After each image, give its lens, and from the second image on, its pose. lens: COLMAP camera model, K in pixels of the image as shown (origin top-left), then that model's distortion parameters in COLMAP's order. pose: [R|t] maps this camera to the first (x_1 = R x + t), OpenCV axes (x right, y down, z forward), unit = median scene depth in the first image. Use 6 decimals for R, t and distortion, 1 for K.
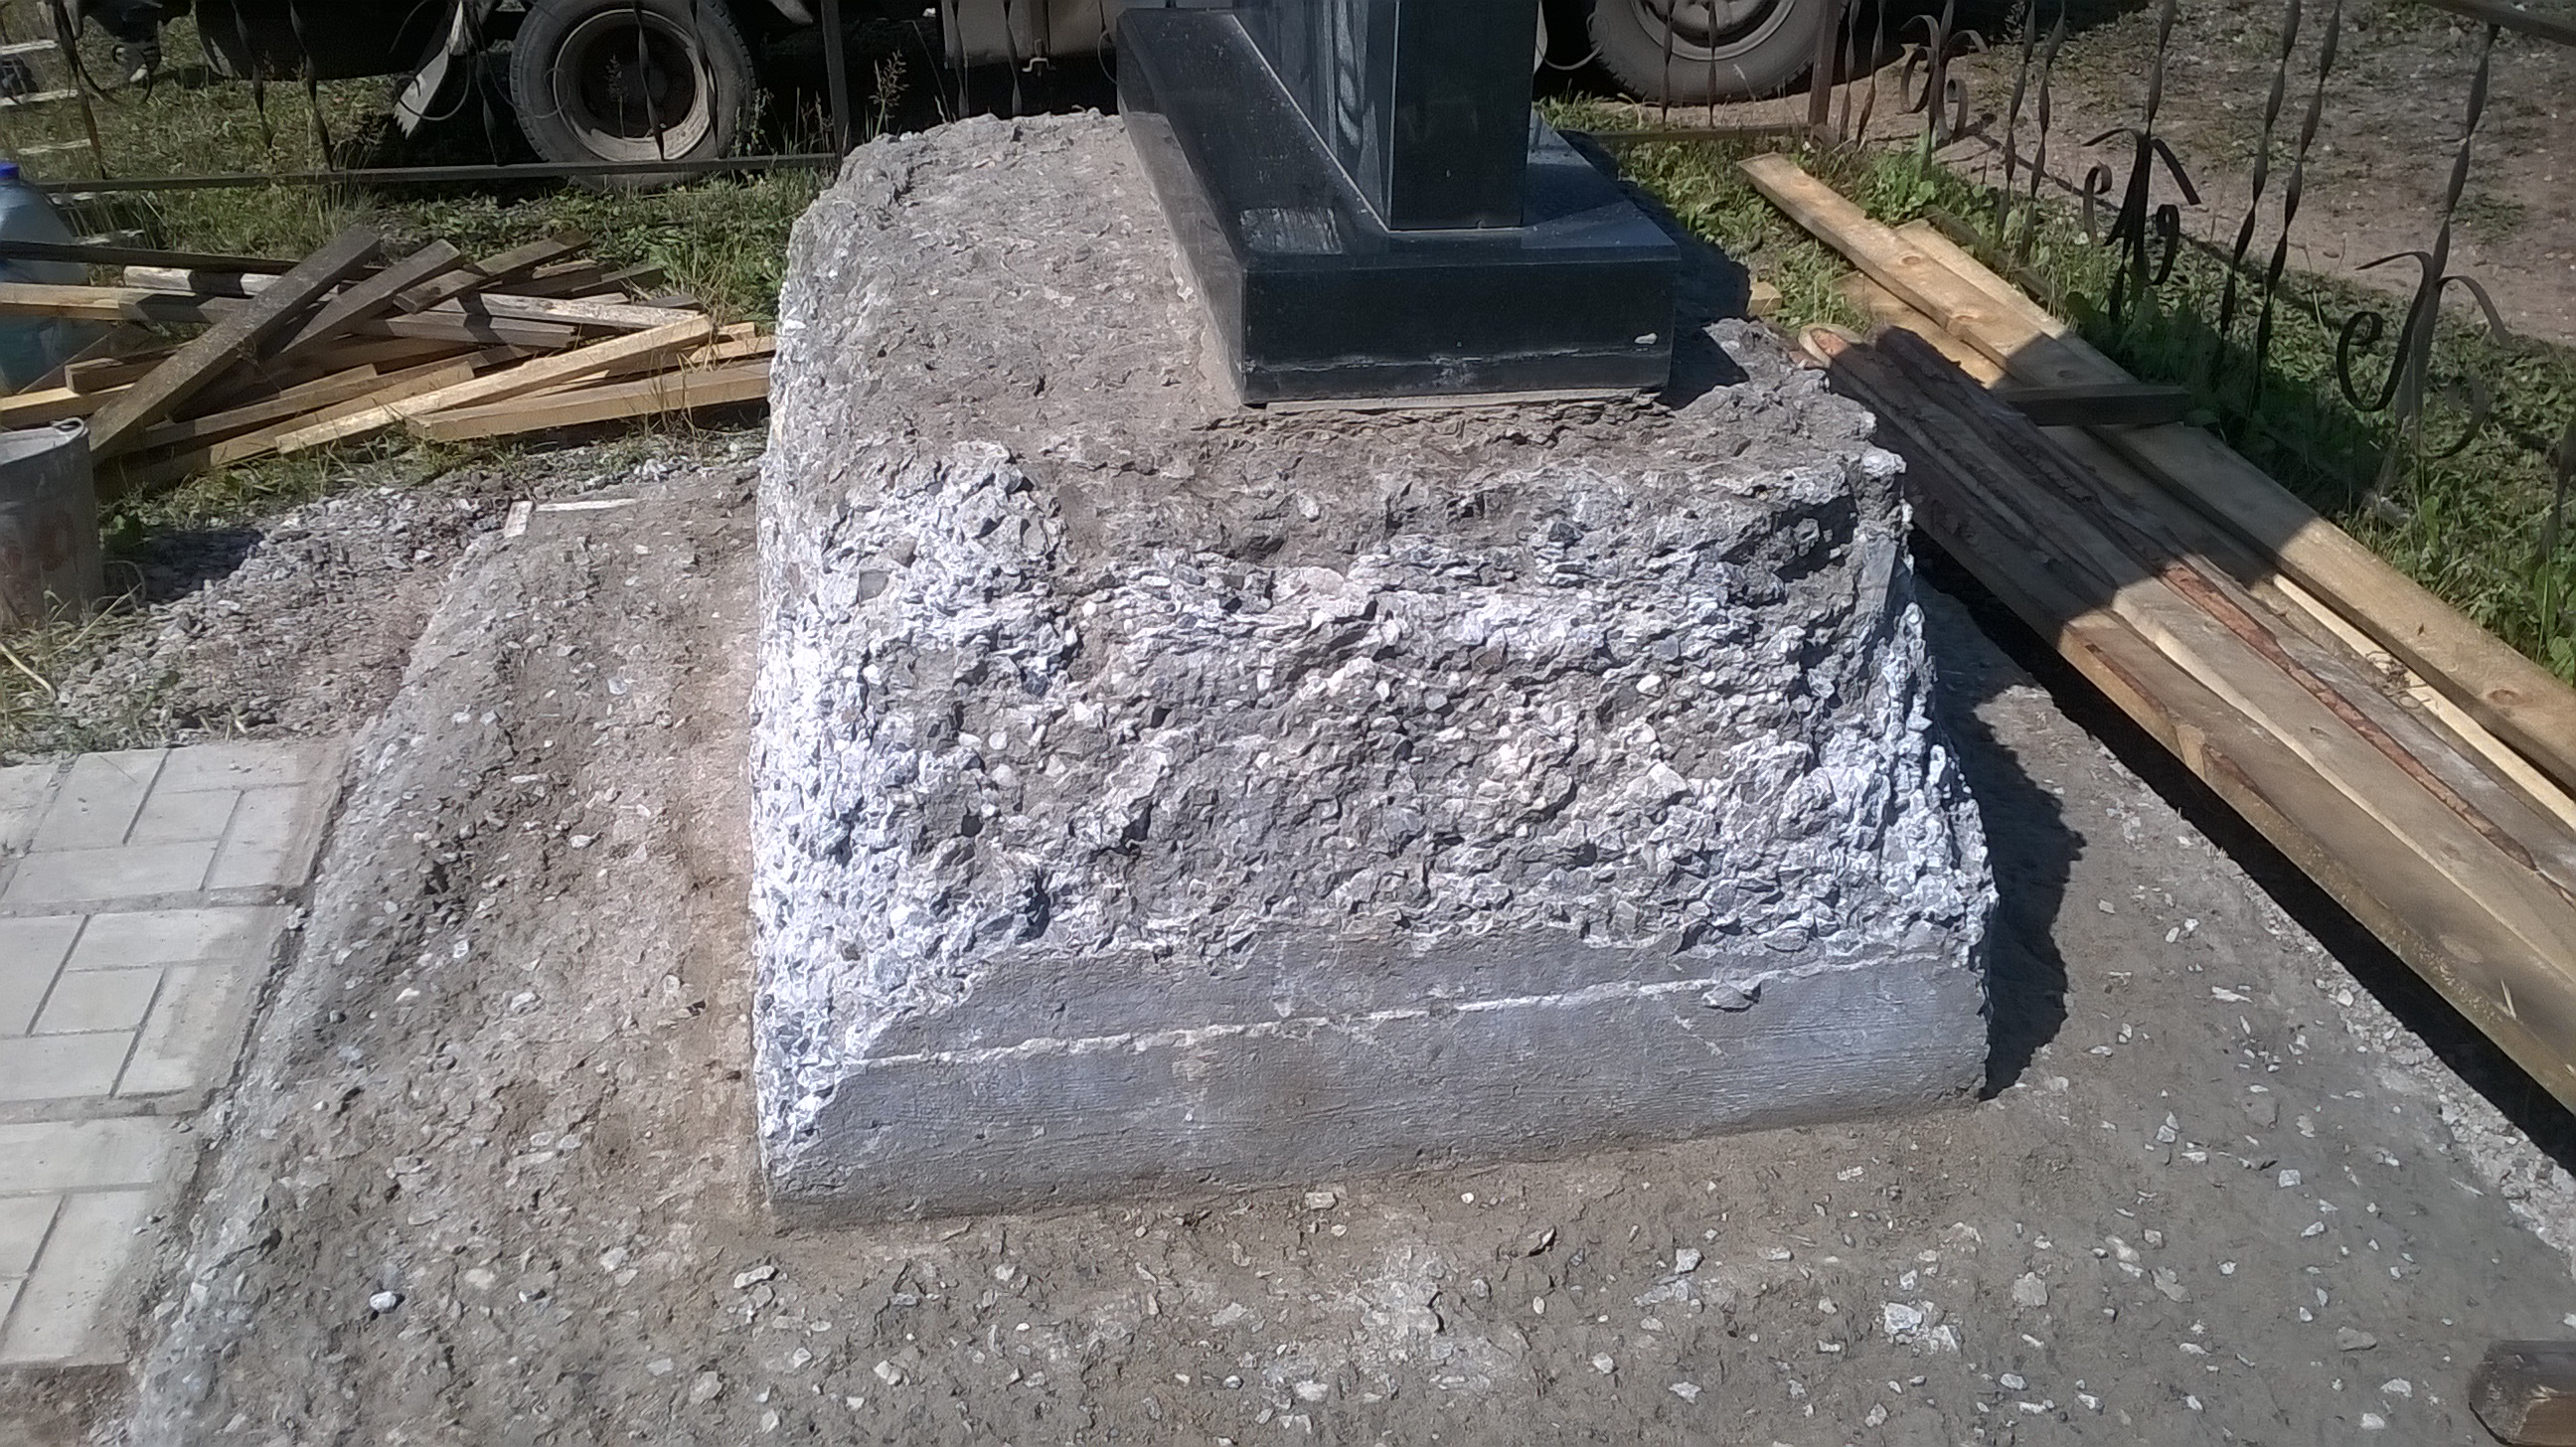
lens RADIAL K [[2104.5, 0, 1277.9], [0, 2104.5, 686.5], [0, 0, 1]] dist [-0.010198, -0.045792]
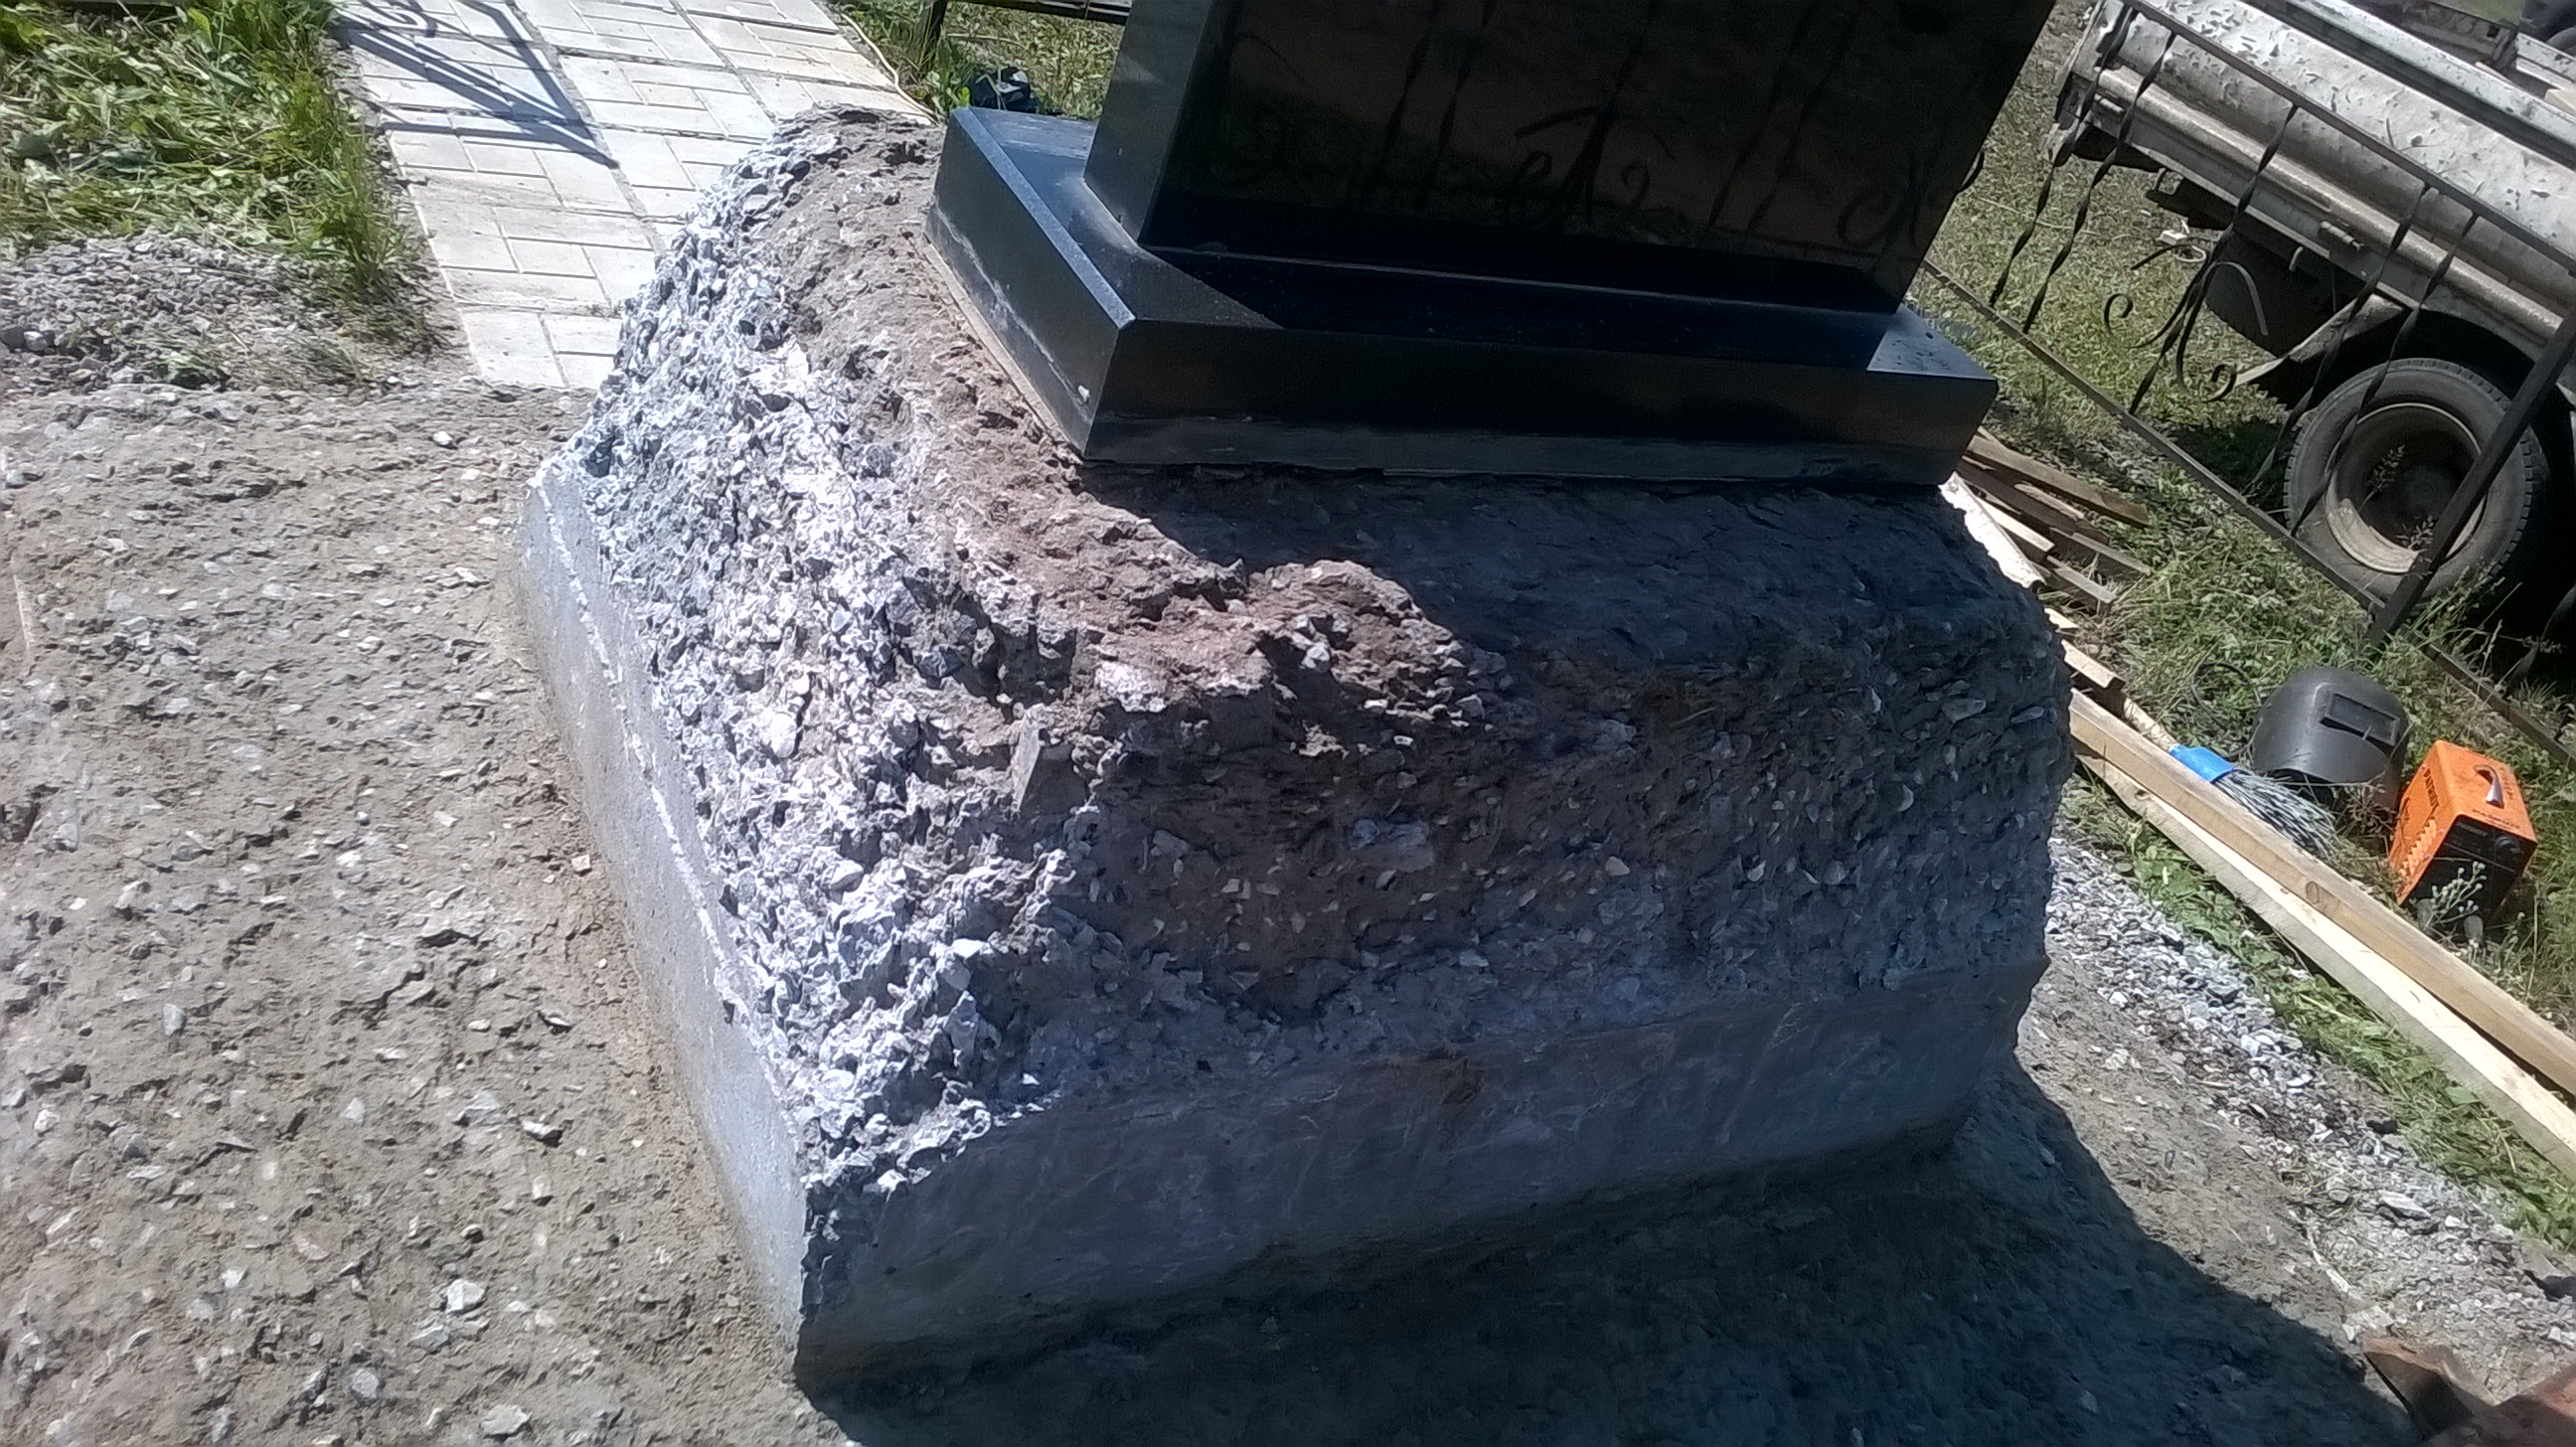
lens RADIAL K [[2104.5, 0, 1277.9], [0, 2104.5, 686.5], [0, 0, 1]] dist [-0.010198, -0.045792]
pose [[0.308492, 0.595249, -0.741965, 0.931239], [-0.703533, 0.667754, 0.243199, -0.353289], [0.640214, 0.446972, 0.624774, 0.535506]]
